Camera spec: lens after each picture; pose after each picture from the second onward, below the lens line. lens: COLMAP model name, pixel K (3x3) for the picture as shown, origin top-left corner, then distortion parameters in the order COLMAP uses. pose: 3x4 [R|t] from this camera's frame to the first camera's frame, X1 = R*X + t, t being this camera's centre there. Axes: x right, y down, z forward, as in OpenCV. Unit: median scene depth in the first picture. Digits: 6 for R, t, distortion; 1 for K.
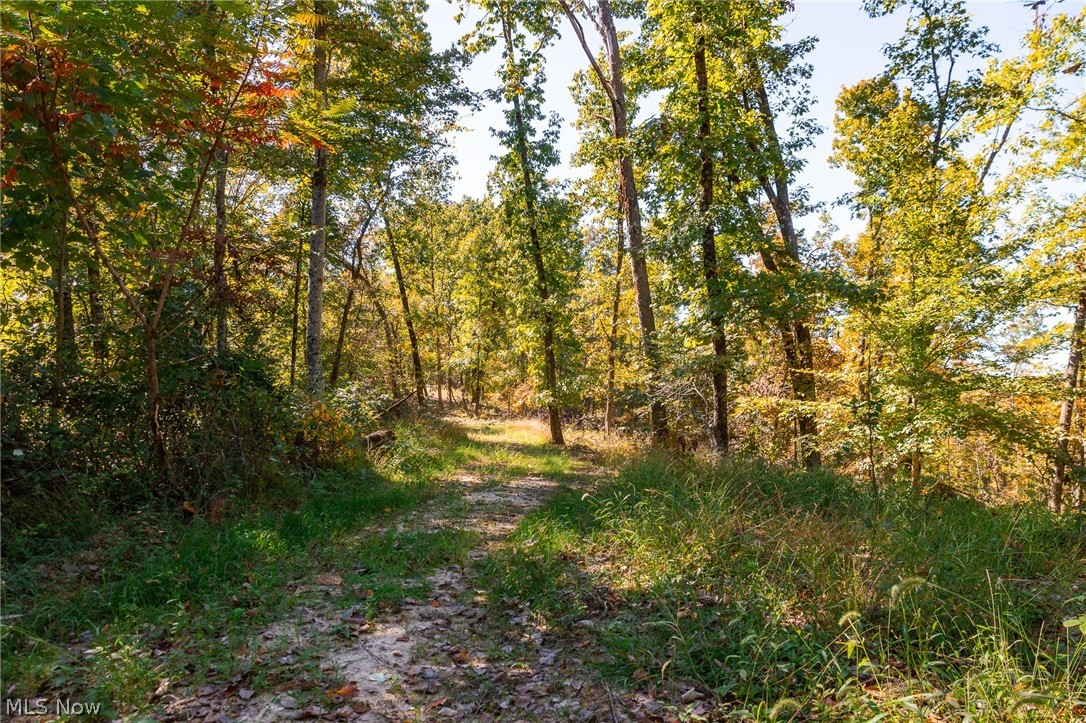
lens RADIAL K [[772.5, 0, 543.3], [0, 772.5, 361.7], [0, 0, 1]] dist [-0.007471, -0.000303]
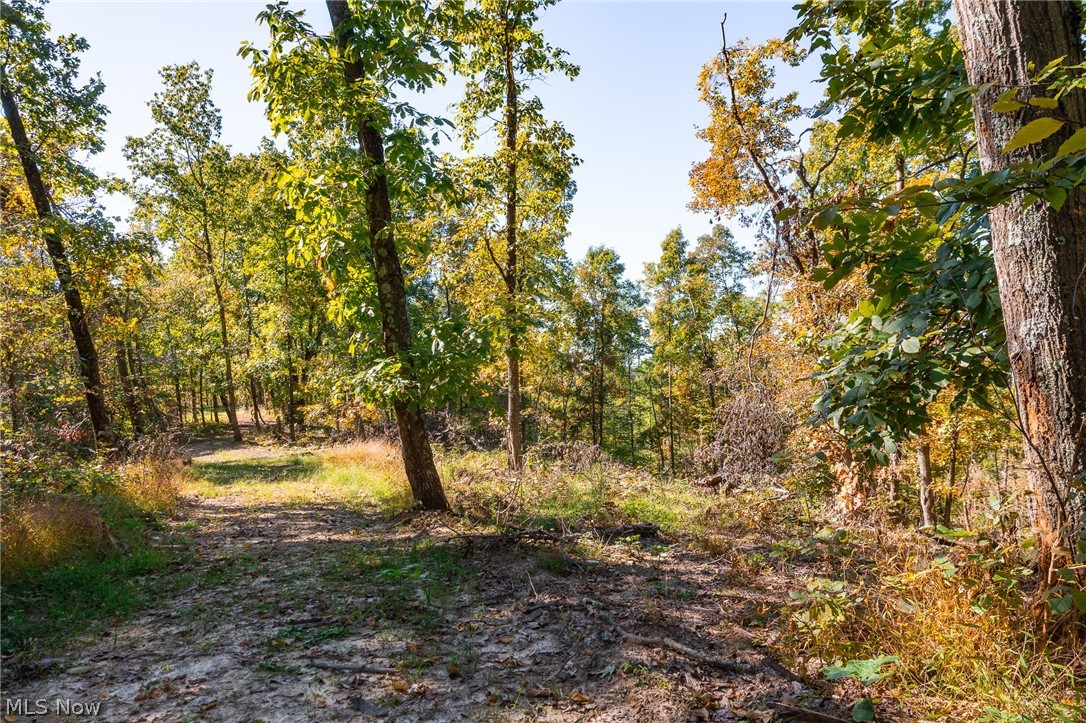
lens RADIAL K [[772.5, 0, 541.4], [0, 772.5, 359.8], [0, 0, 1]] dist [-0.007471, -0.000303]
pose [[0.978185, -0.080146, 0.191653, 0.004351], [0.082804, 0.996548, -0.005891, 0.032616], [-0.190520, 0.021633, 0.981445, 0.463442]]
